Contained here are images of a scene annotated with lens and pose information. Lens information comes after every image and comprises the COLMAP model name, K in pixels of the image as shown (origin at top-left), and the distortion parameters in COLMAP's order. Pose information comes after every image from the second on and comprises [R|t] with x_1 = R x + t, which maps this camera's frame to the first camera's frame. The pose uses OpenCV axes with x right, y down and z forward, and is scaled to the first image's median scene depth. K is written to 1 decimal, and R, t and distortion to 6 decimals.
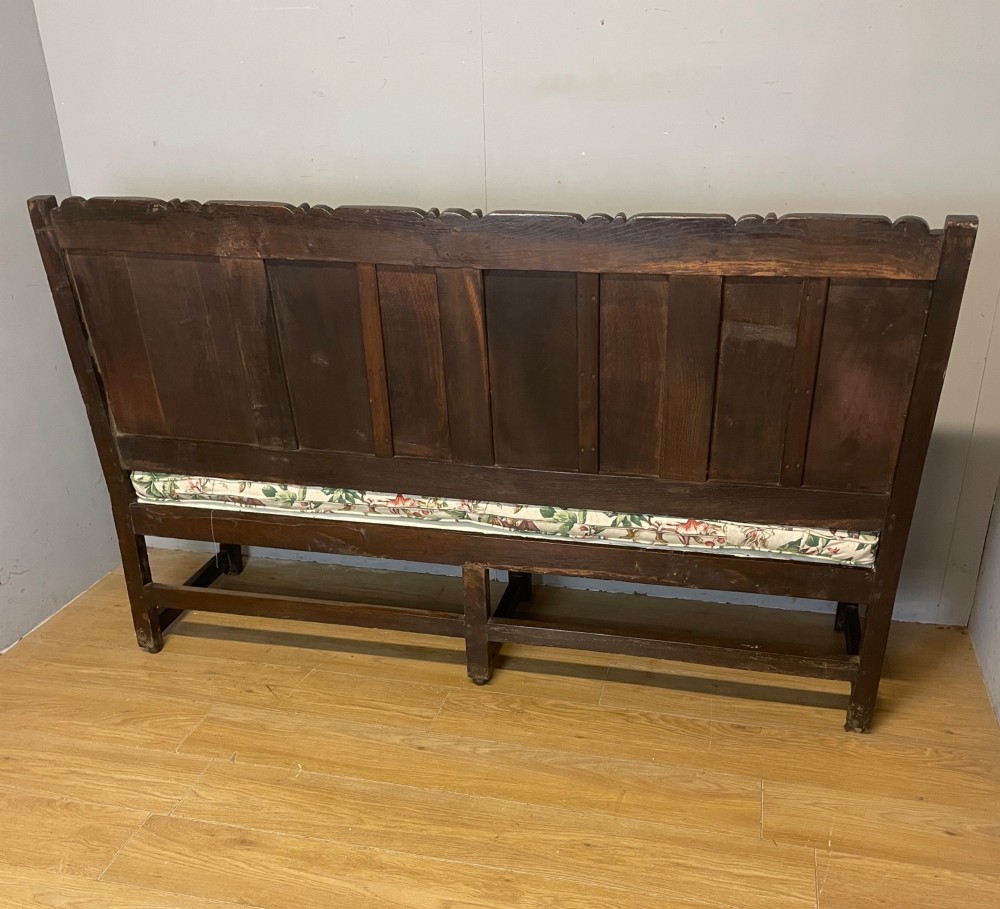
lens RADIAL K [[1026.3, 0, 505.3], [0, 1026.3, 550.2], [0, 0, 1]] dist [0.065129, 0.000000]
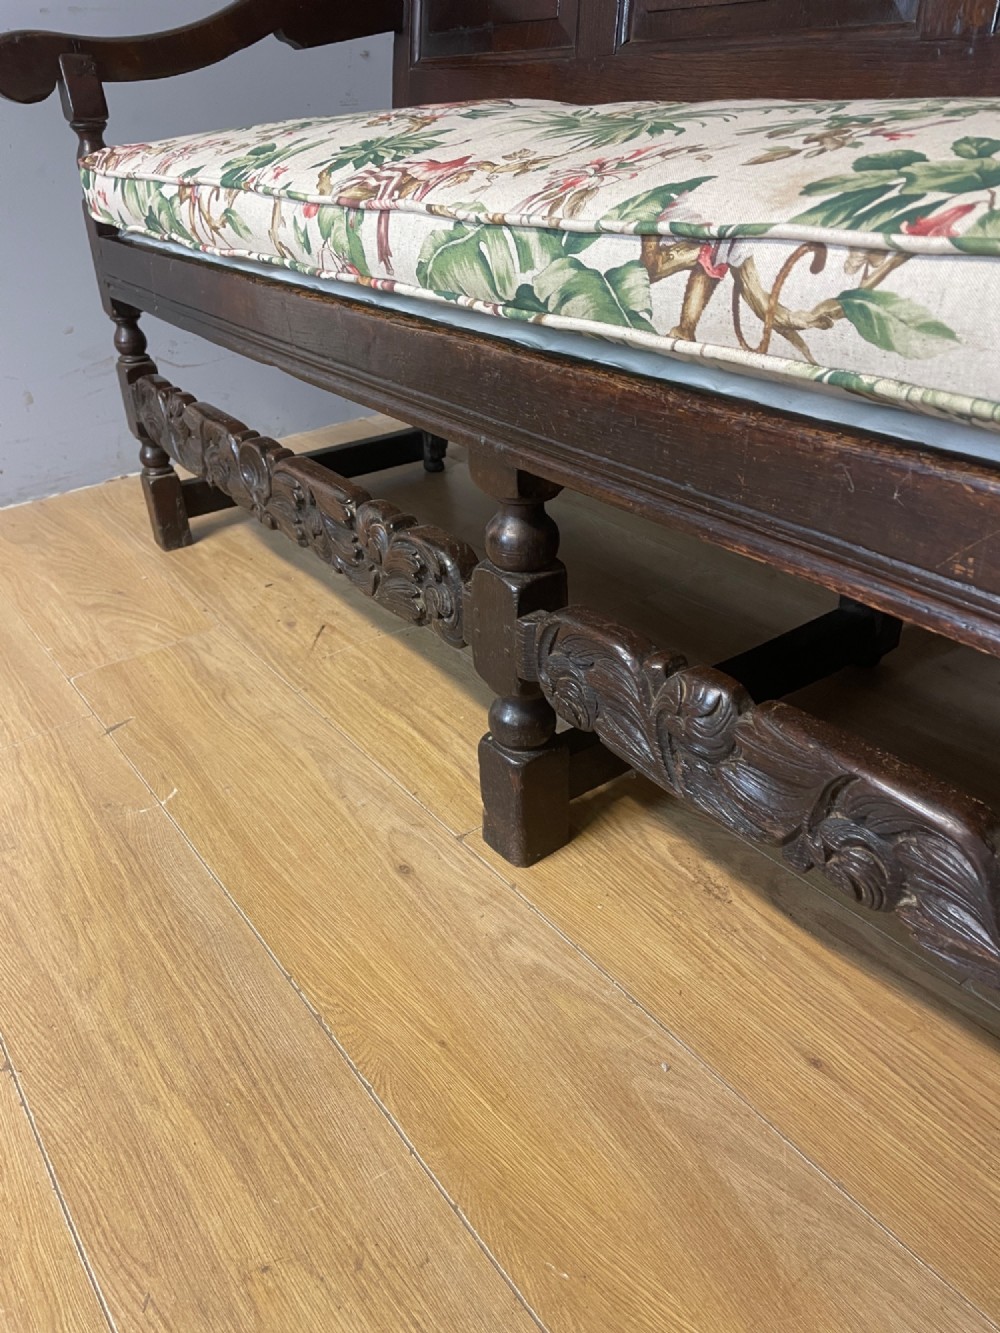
lens RADIAL K [[1016.9, 0, 487.3], [0, 1016.9, 667.2], [0, 0, 1]] dist [0.088066, -0.116599]
pose [[0.756730, 0.304707, -0.578371, 0.148565], [-0.237429, 0.952418, 0.191120, 0.042348], [0.609087, -0.007304, 0.793070, 0.764164]]
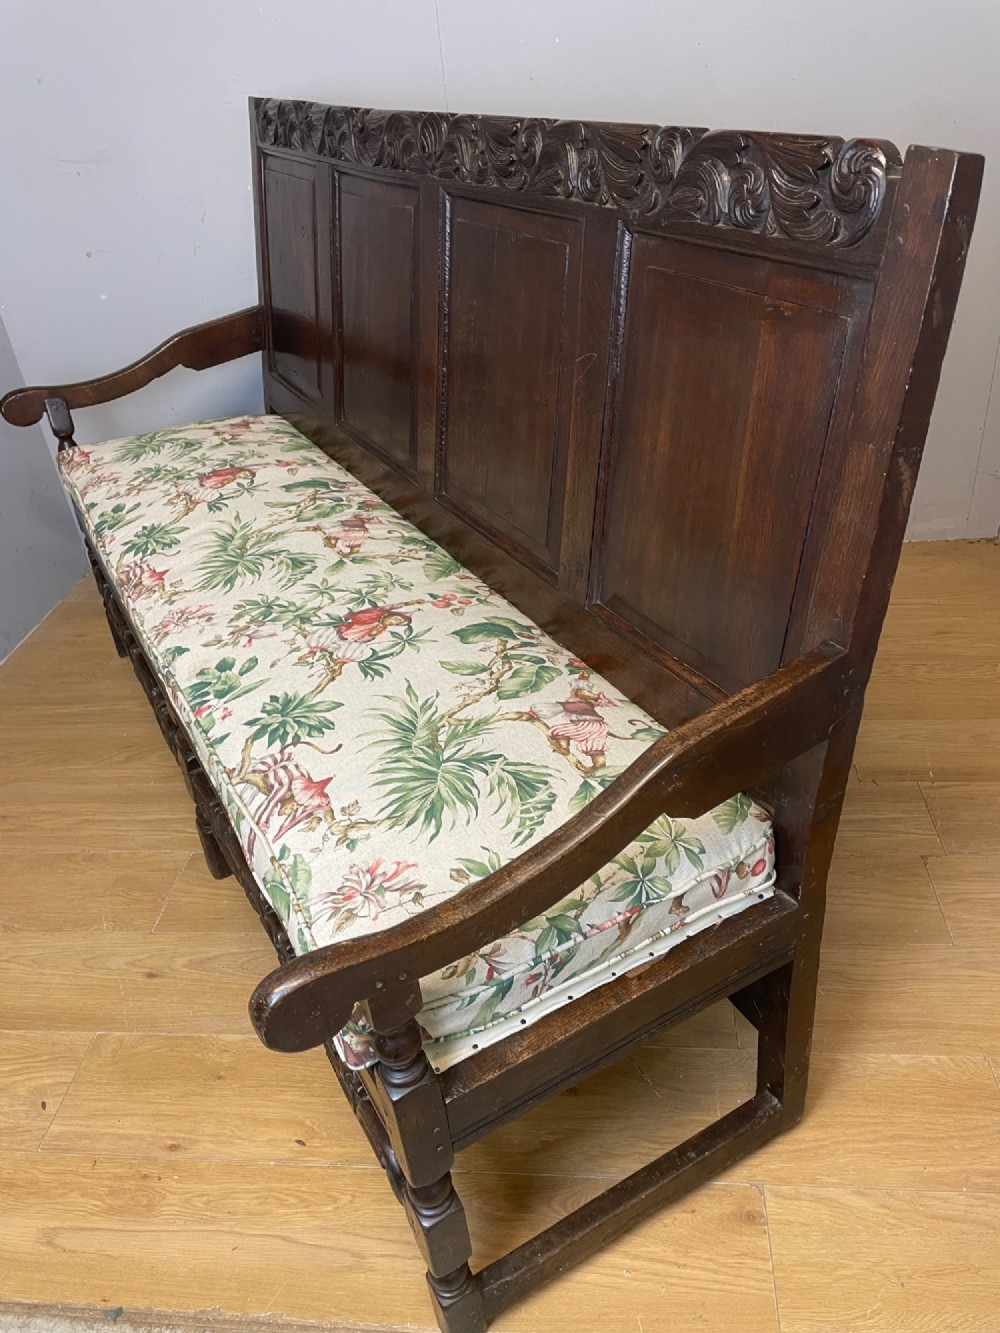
lens RADIAL K [[1016.9, 0, 502.7], [0, 1016.9, 652.3], [0, 0, 1]] dist [0.088066, -0.116599]
pose [[0.679015, 0.359892, -0.639857, 0.572846], [-0.257076, 0.932971, 0.251948, -0.249411], [0.687642, -0.006585, 0.726020, 0.648555]]
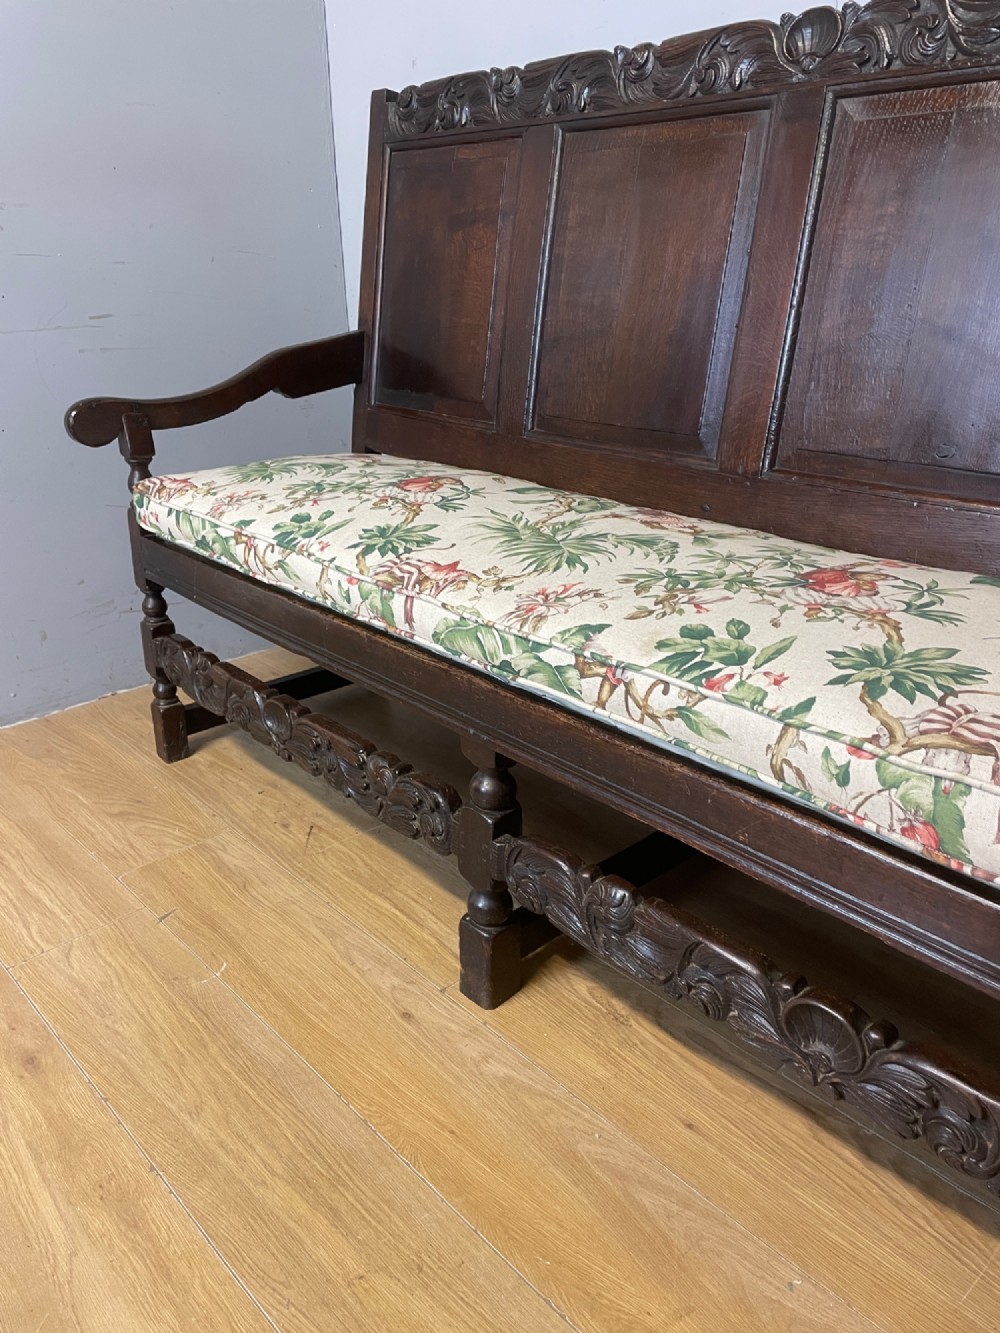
lens RADIAL K [[1016.9, 0, 491.4], [0, 1016.9, 651.5], [0, 0, 1]] dist [0.088066, -0.116599]
pose [[0.832428, 0.209321, -0.513078, 0.208672], [-0.237720, 0.971276, 0.010571, -0.013624], [0.500553, 0.113169, 0.858277, 0.566231]]
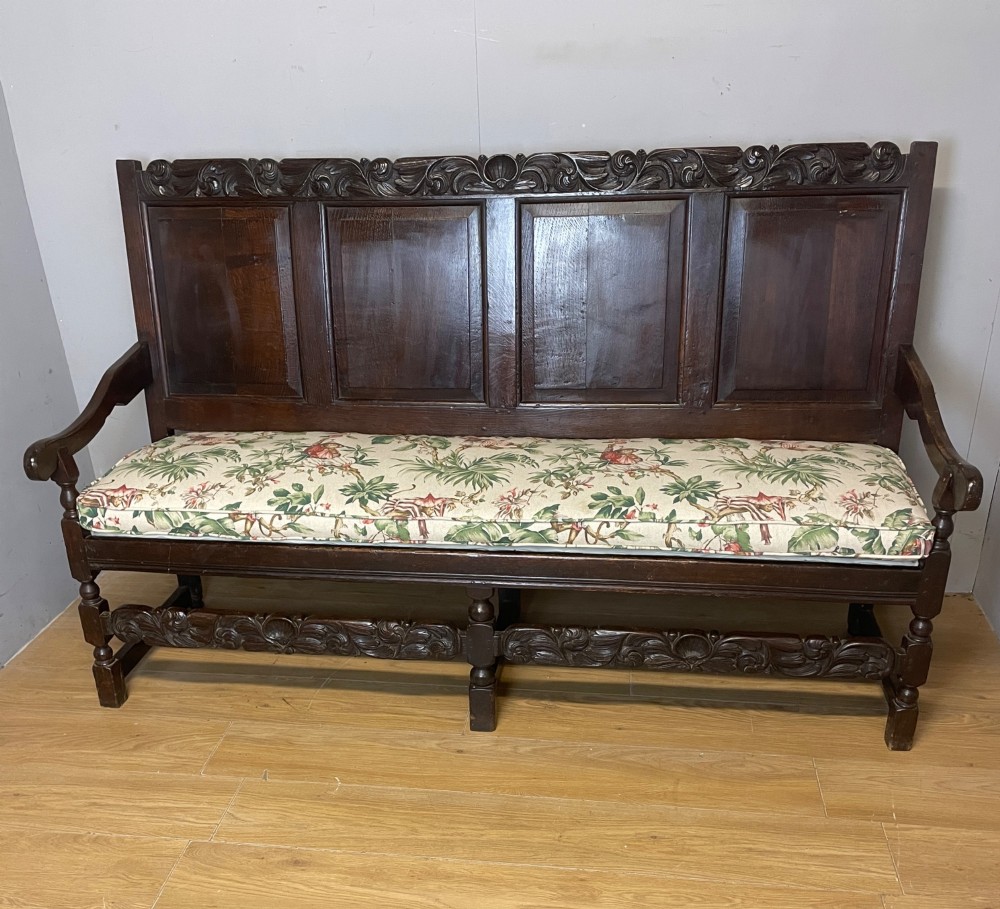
lens RADIAL K [[1026.3, 0, 494.1], [0, 1026.3, 571.7], [0, 0, 1]] dist [0.065129, 0.000000]
pose [[0.994577, -0.058624, 0.085911, -0.131122], [0.056730, 0.998093, 0.024333, 0.002681], [-0.087173, -0.019327, 0.996006, 0.043621]]
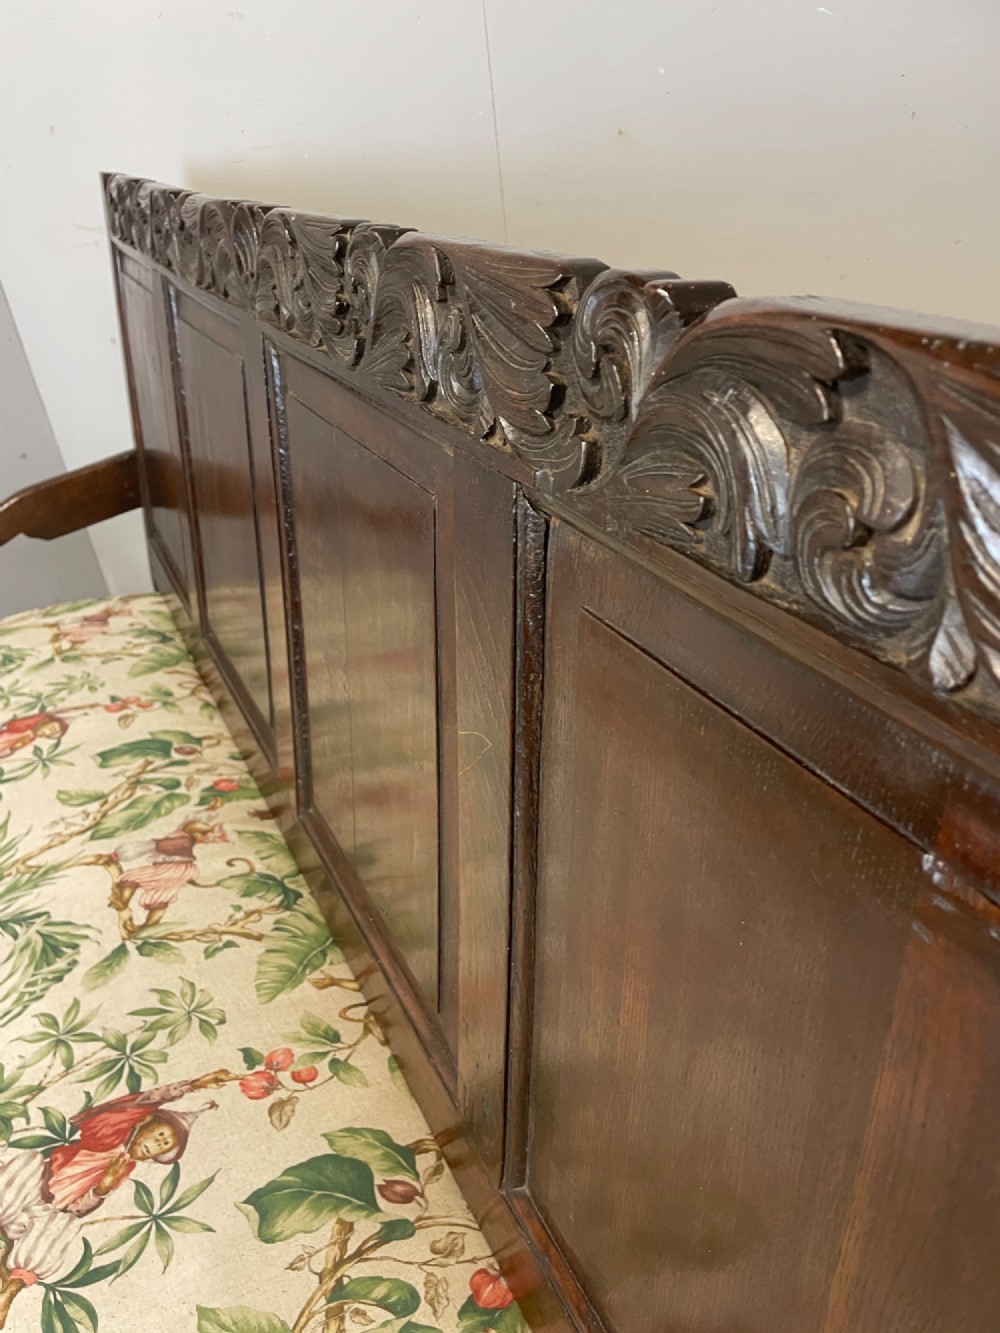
lens RADIAL K [[1016.9, 0, 495.9], [0, 1016.9, 670.0], [0, 0, 1]] dist [0.088066, -0.116599]
pose [[0.643336, 0.340342, -0.685774, 0.360283], [-0.242747, 0.940215, 0.238893, -0.348291], [0.726081, 0.012781, 0.687491, 0.916073]]
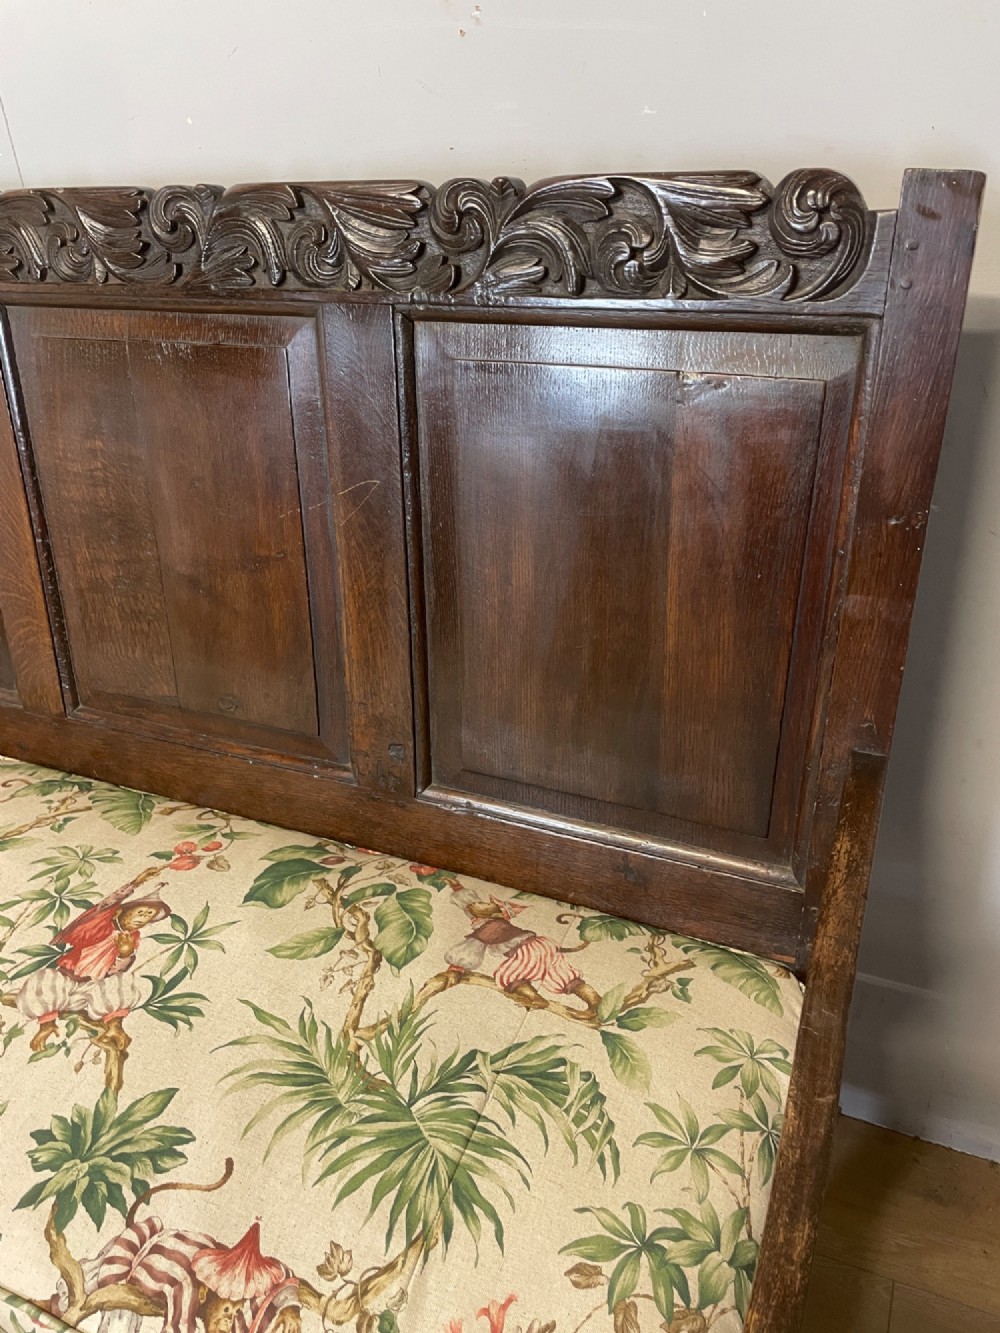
lens RADIAL K [[1016.9, 0, 500.2], [0, 1016.9, 652.9], [0, 0, 1]] dist [0.088066, -0.116599]
pose [[0.984027, 0.051020, -0.170552, 0.319891], [-0.034915, 0.994756, 0.096129, -0.245124], [0.174562, -0.088638, 0.980648, 0.682154]]
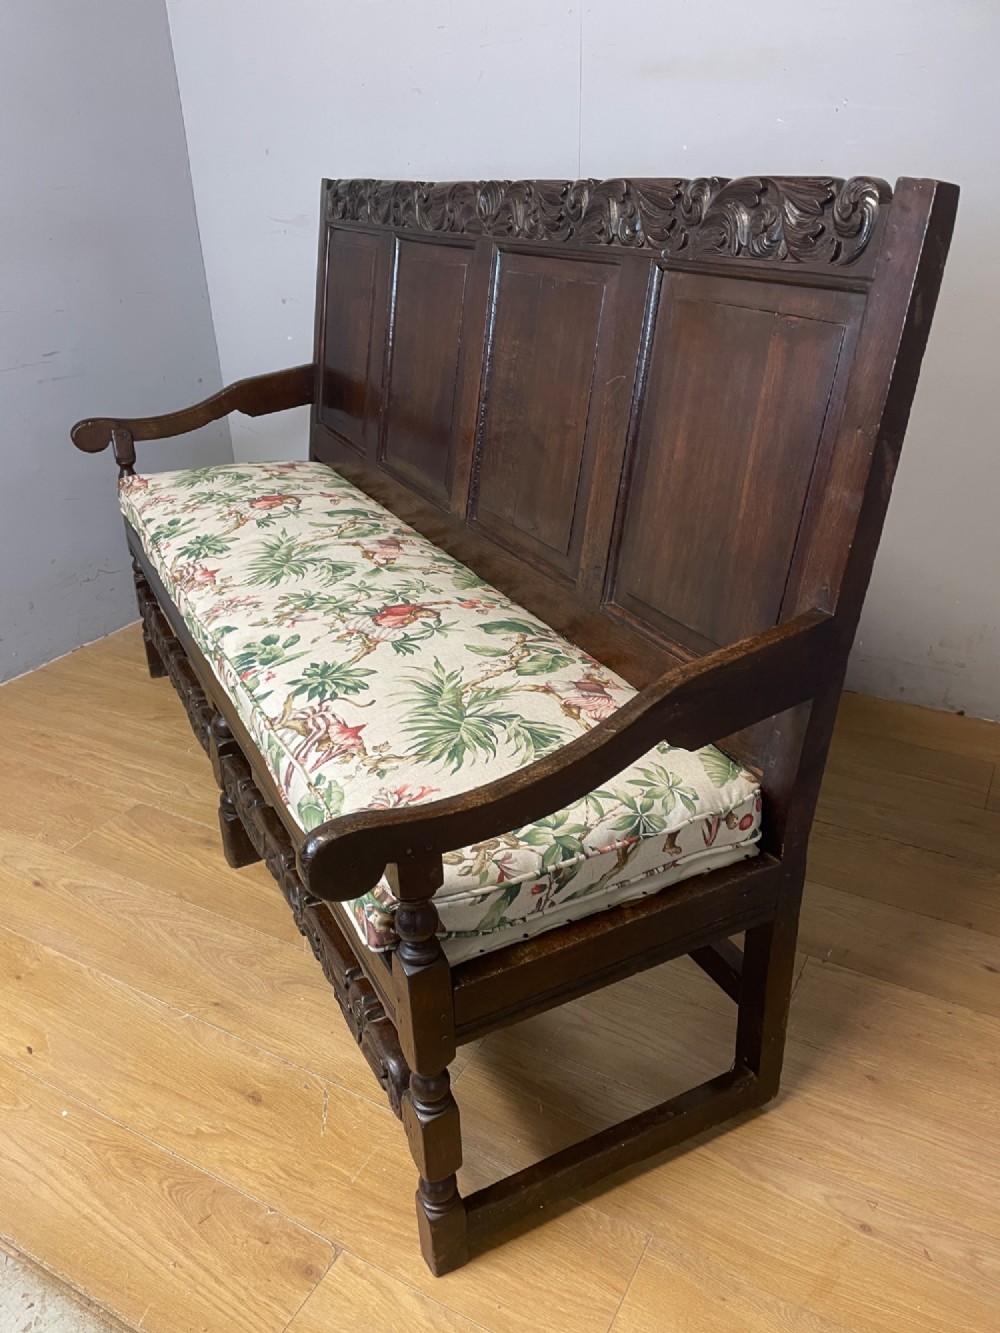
lens RADIAL K [[1016.9, 0, 487.8], [0, 1016.9, 670.6], [0, 0, 1]] dist [0.088066, -0.116599]
pose [[0.645081, 0.342462, -0.683074, 0.633418], [-0.320123, 0.932833, 0.165362, -0.181887], [0.693824, 0.111995, 0.711383, 0.599373]]
